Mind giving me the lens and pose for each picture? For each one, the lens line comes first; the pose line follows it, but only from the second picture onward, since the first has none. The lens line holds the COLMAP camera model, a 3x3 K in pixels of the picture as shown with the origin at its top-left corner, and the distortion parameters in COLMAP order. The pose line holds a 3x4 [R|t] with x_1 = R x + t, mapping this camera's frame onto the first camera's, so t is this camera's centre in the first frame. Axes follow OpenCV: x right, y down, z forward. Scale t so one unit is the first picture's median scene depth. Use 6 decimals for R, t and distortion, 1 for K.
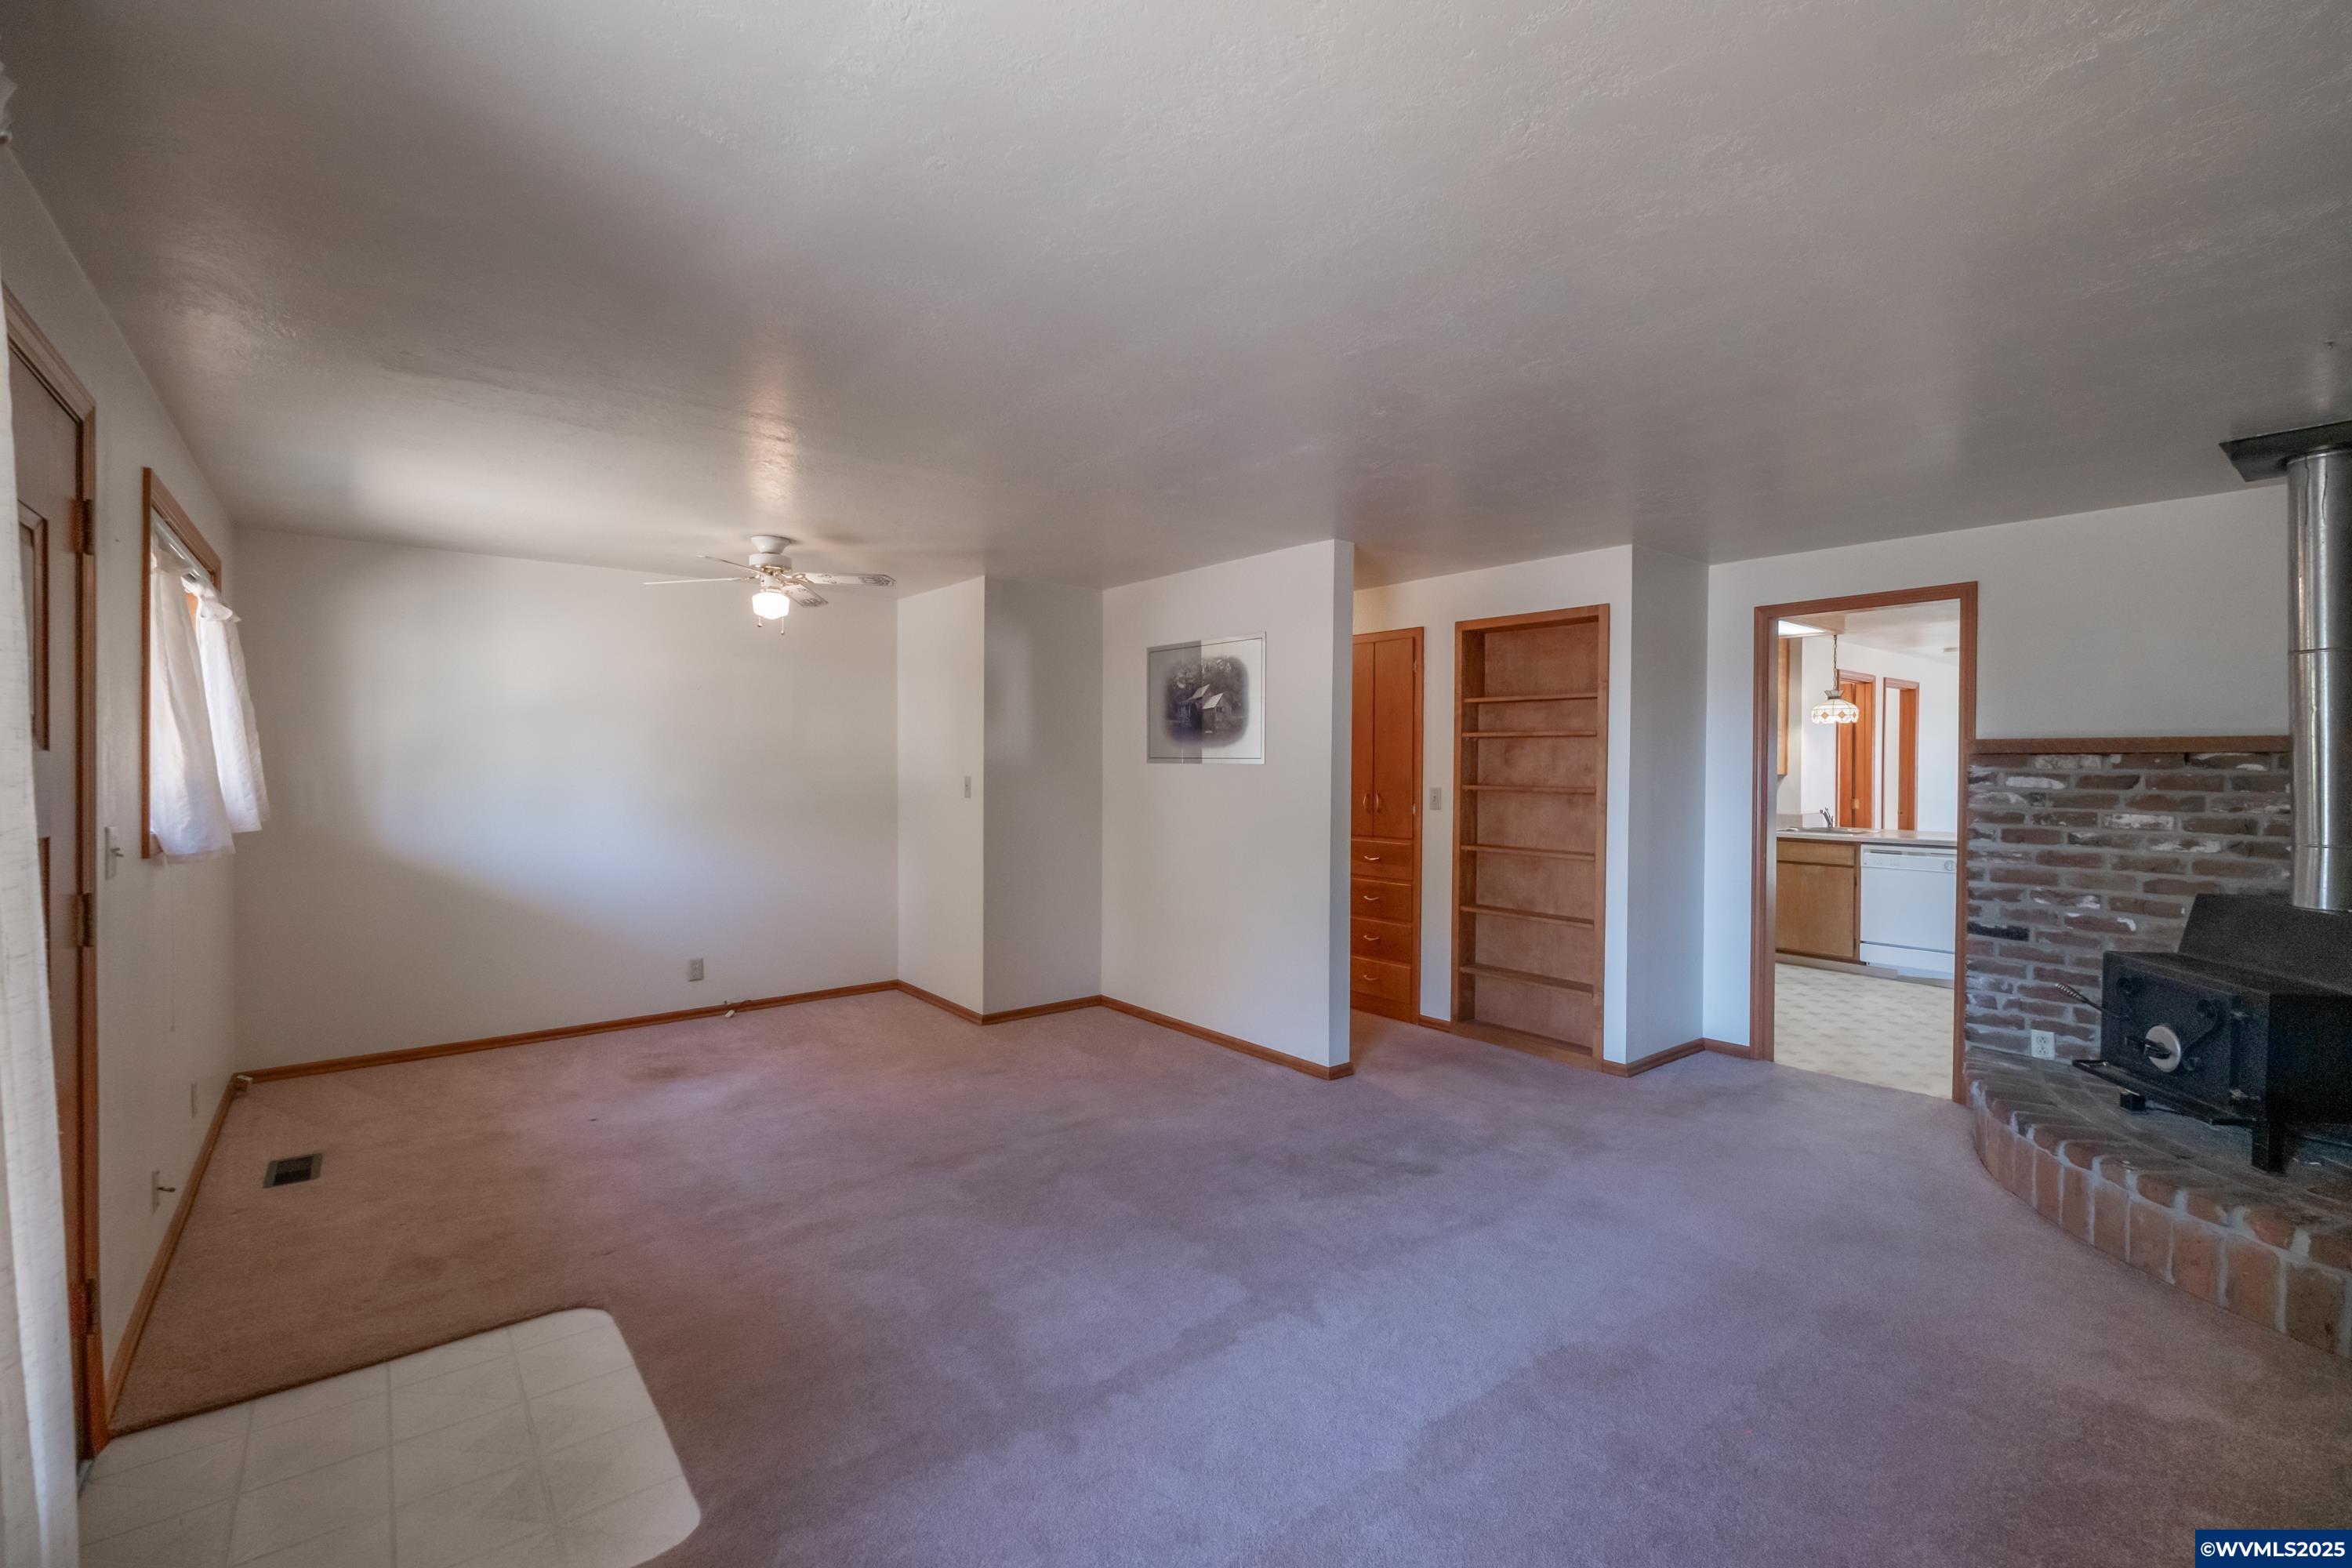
lens RADIAL K [[1017.9, 0, 1196.5], [0, 1017.9, 774.1], [0, 0, 1]] dist [0.002946, -0.006429]
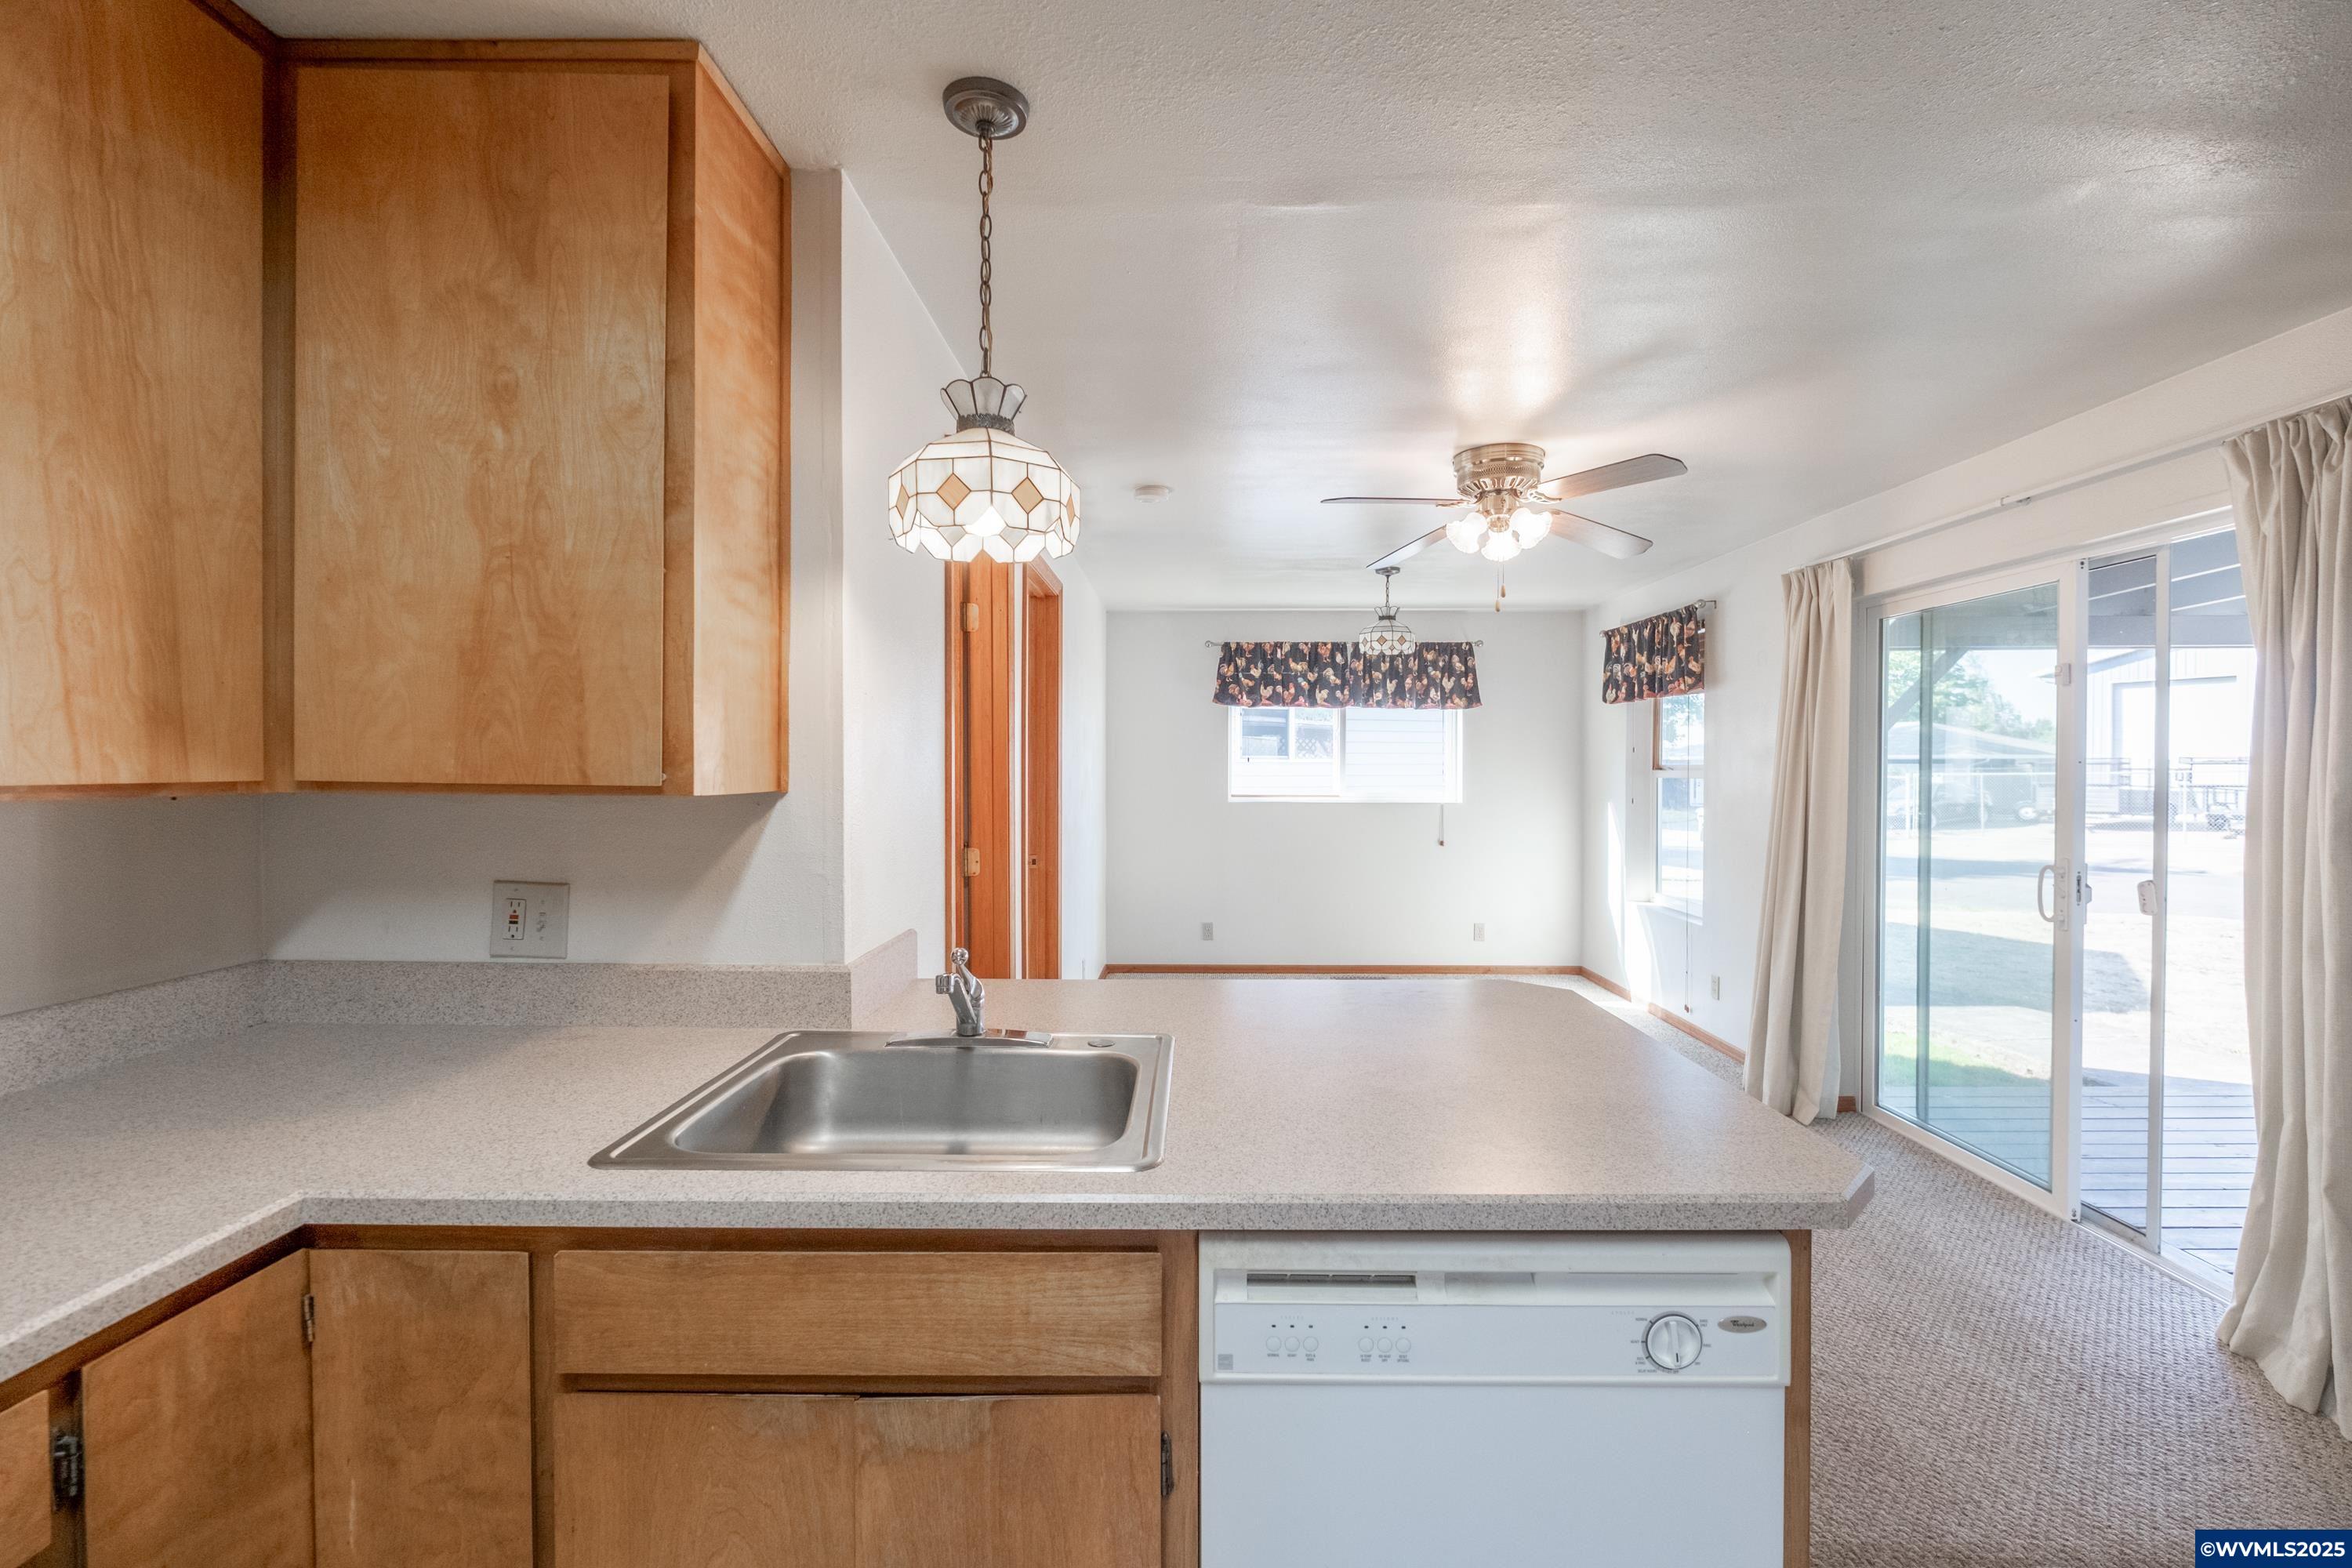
lens RADIAL K [[1017.9, 0, 1196.5], [0, 1017.9, 774.1], [0, 0, 1]] dist [0.002946, -0.006429]
pose [[0.636504, -0.008966, 0.771221, 0.931276], [0.010202, 0.999943, 0.003205, -0.007227], [-0.771206, 0.005828, 0.636559, 1.577503]]
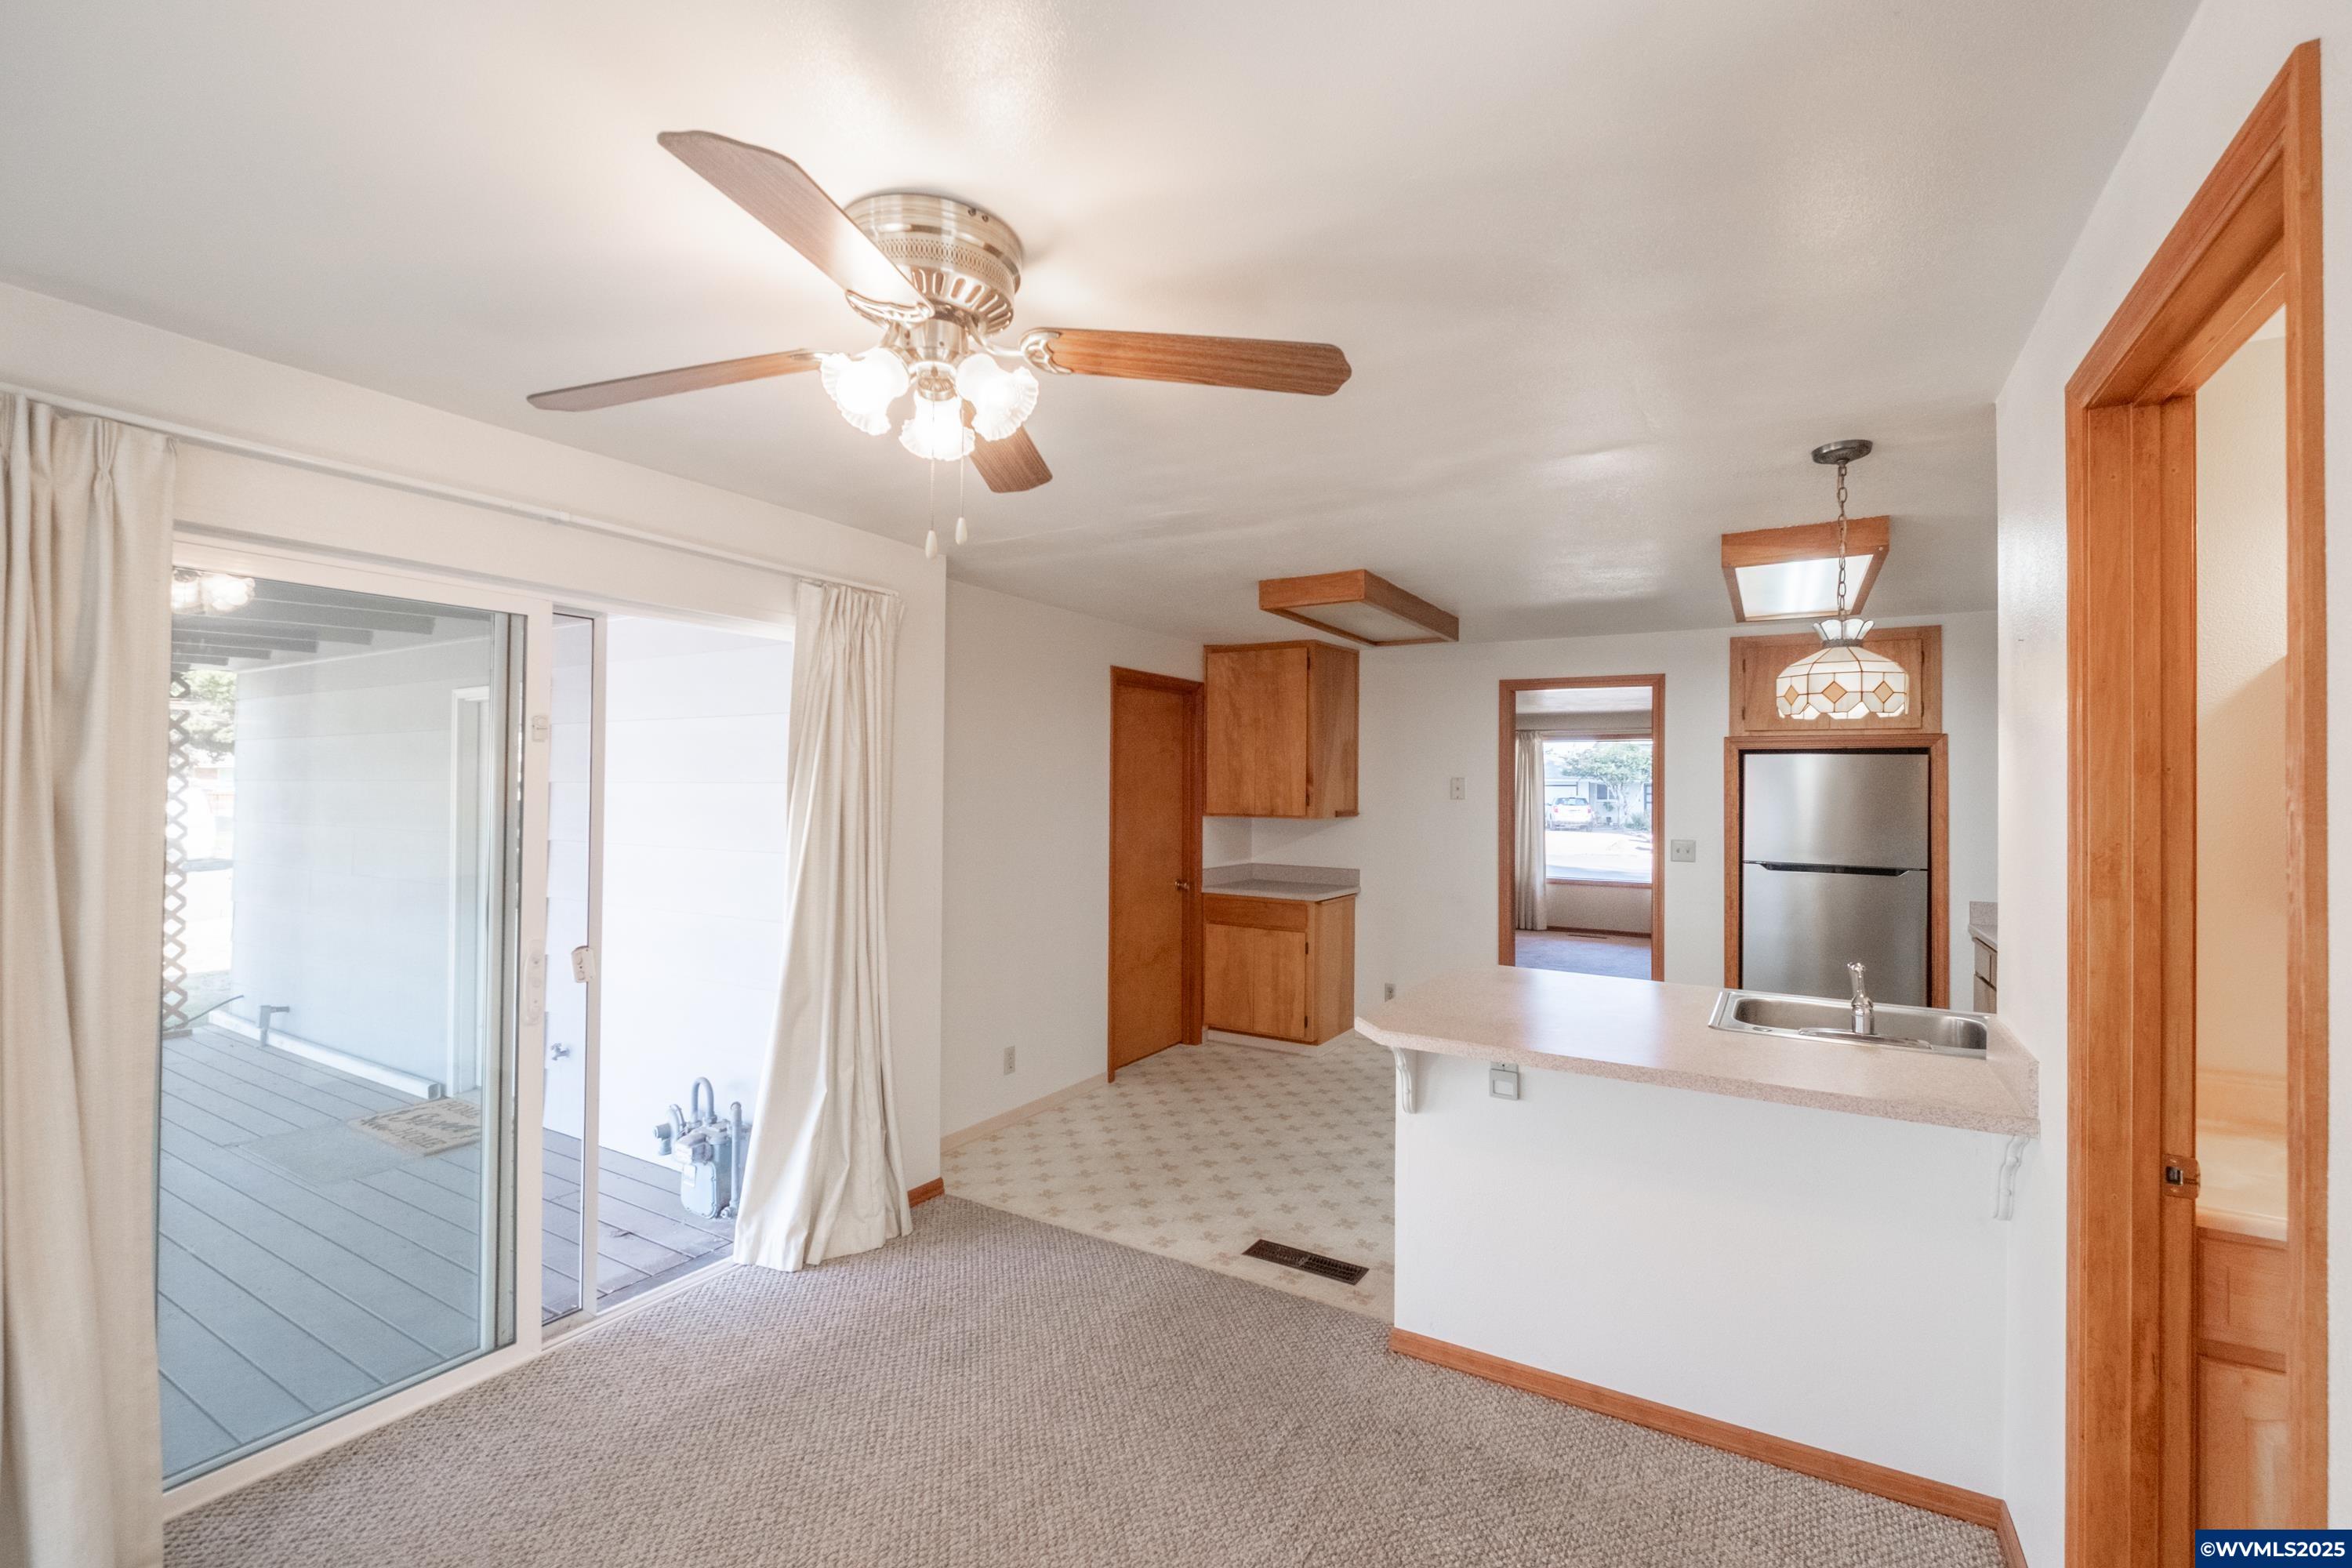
lens RADIAL K [[1017.9, 0, 1196.5], [0, 1017.9, 774.1], [0, 0, 1]] dist [0.002946, -0.006429]
pose [[-0.938008, -0.018173, -0.346138, 1.805068], [-0.017812, 0.999832, -0.004225, -0.049382], [0.346157, 0.002203, -0.938174, 2.368429]]
